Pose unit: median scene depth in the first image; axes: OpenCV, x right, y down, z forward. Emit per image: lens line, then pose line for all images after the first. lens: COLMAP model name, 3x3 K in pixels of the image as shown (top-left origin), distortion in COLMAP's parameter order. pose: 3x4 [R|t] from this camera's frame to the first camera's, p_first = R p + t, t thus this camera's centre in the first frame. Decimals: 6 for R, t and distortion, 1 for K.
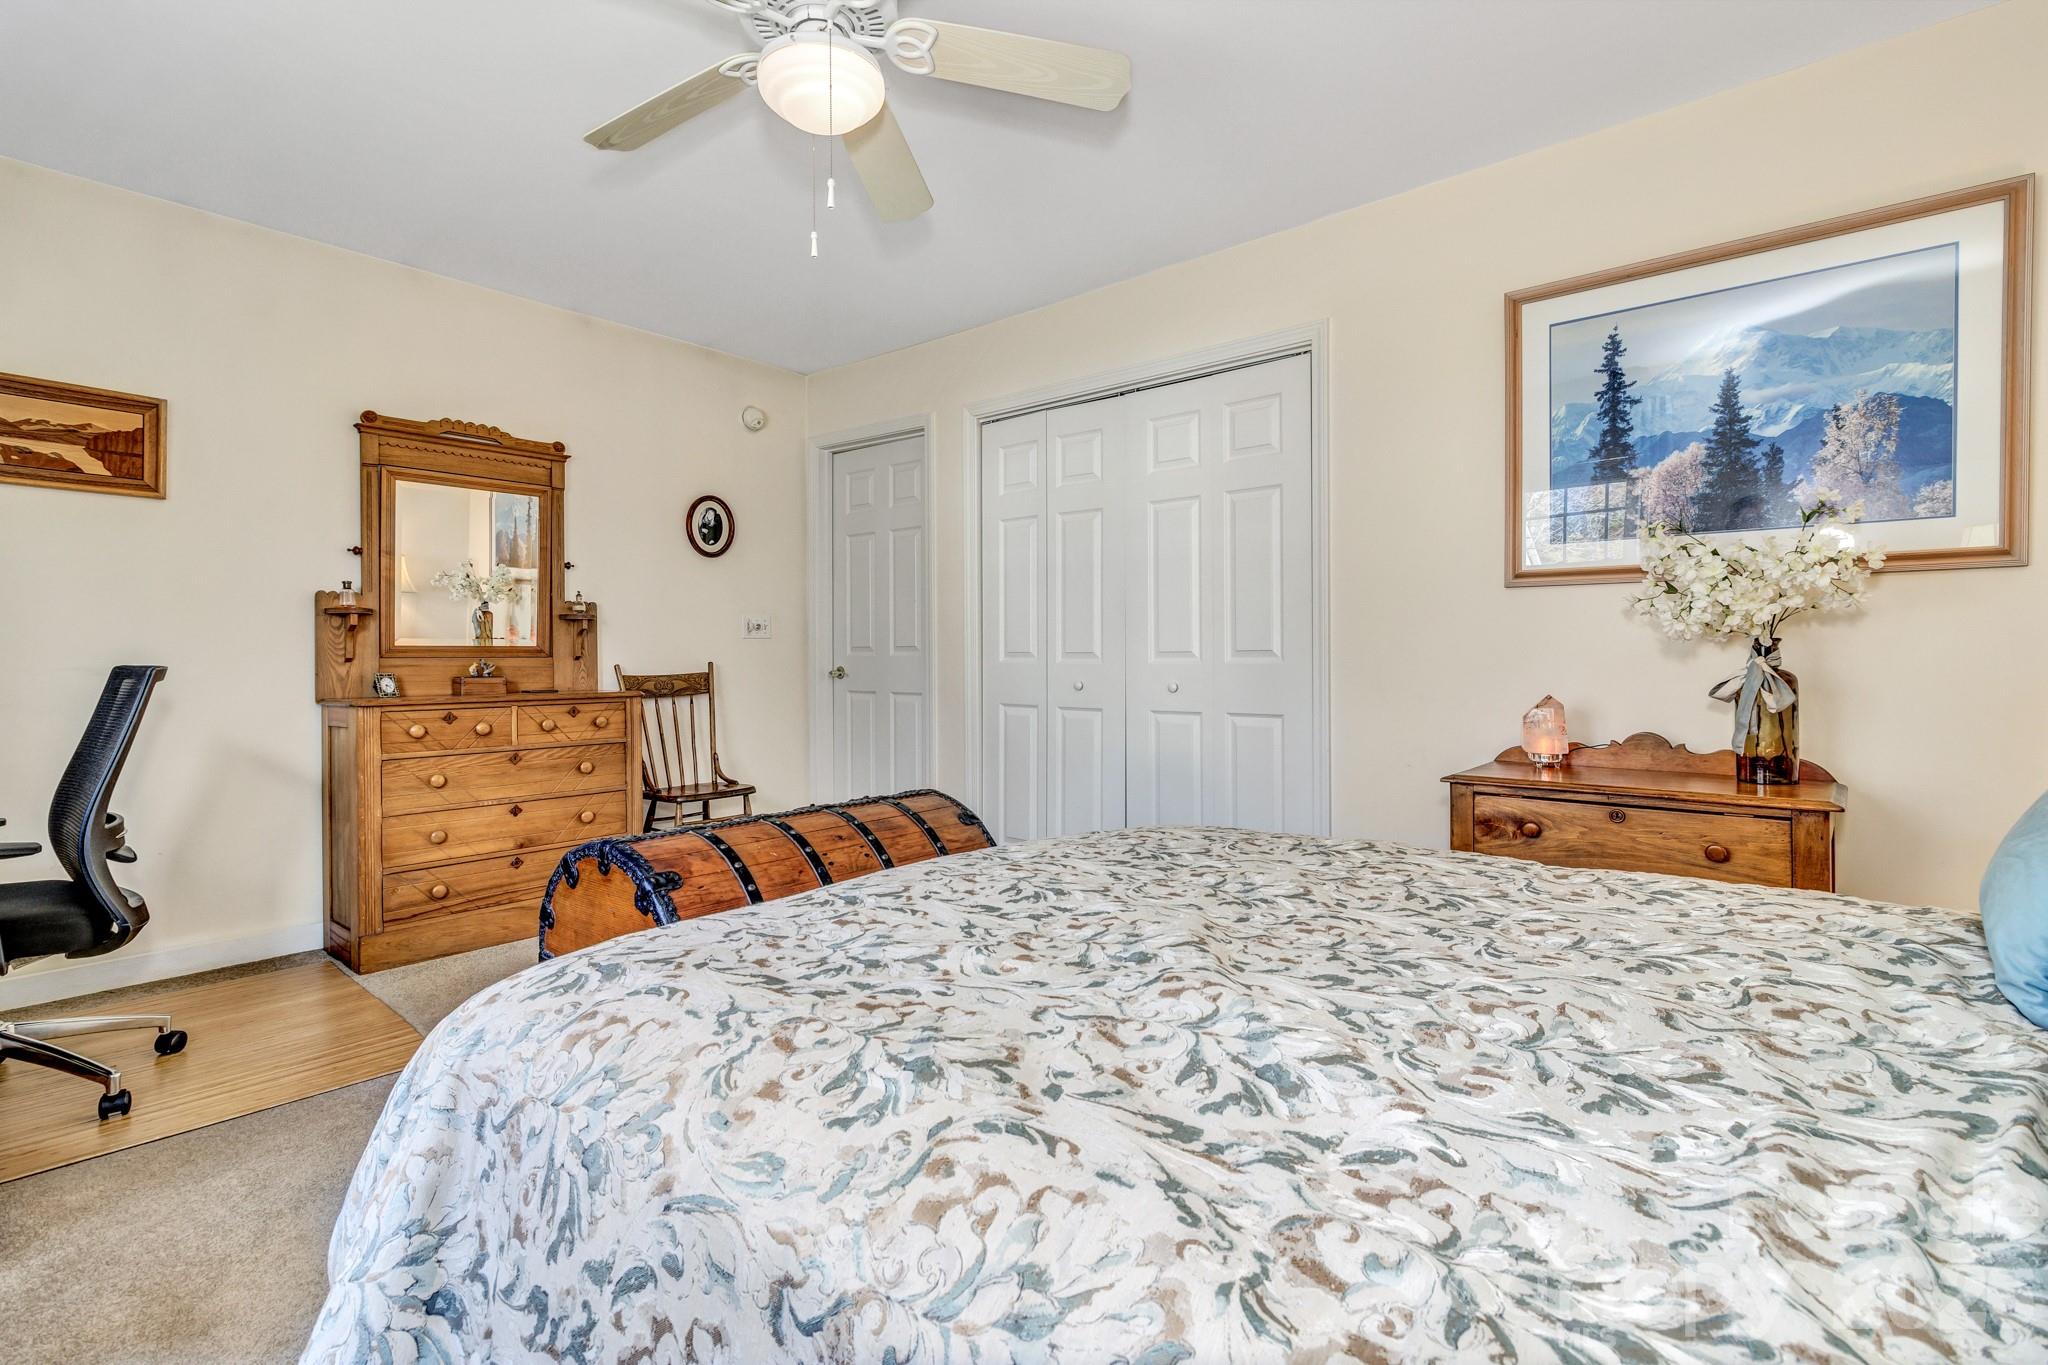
lens RADIAL K [[930.2, 0, 1020.1], [0, 930.2, 658.6], [0, 0, 1]] dist [-0.001317, -0.000036]
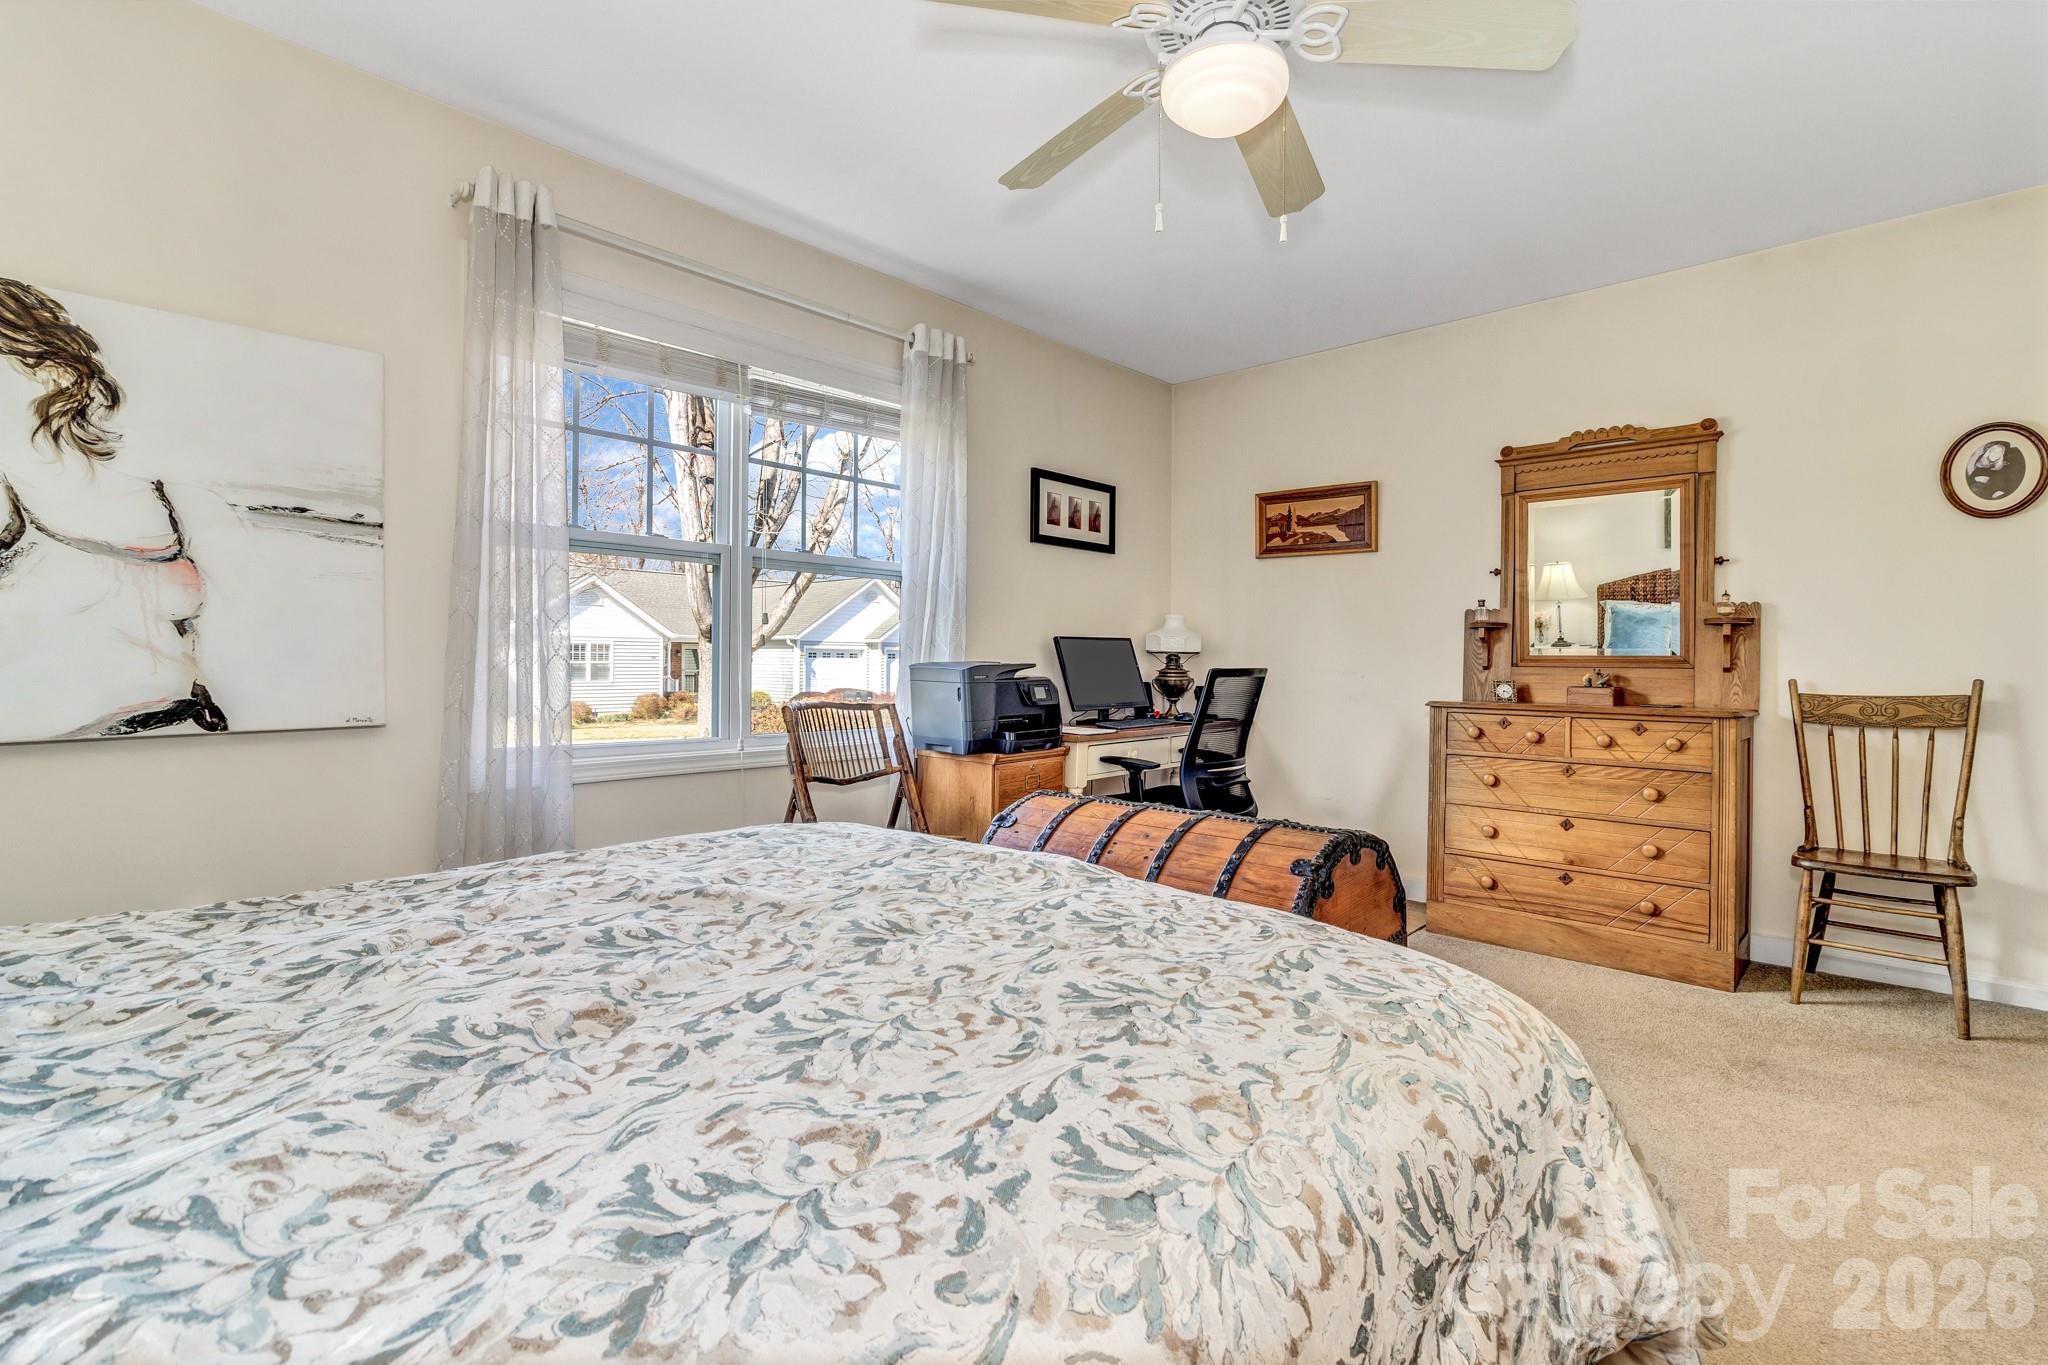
lens RADIAL K [[952.5, 0, 1022.2], [0, 952.5, 656.5], [0, 0, 1]] dist [-0.003712, -0.000343]
pose [[-0.065721, -0.003415, -0.997832, 0.477643], [-0.017252, 0.999849, -0.002286, 0.000039], [0.997689, 0.017064, -0.065770, 0.486692]]
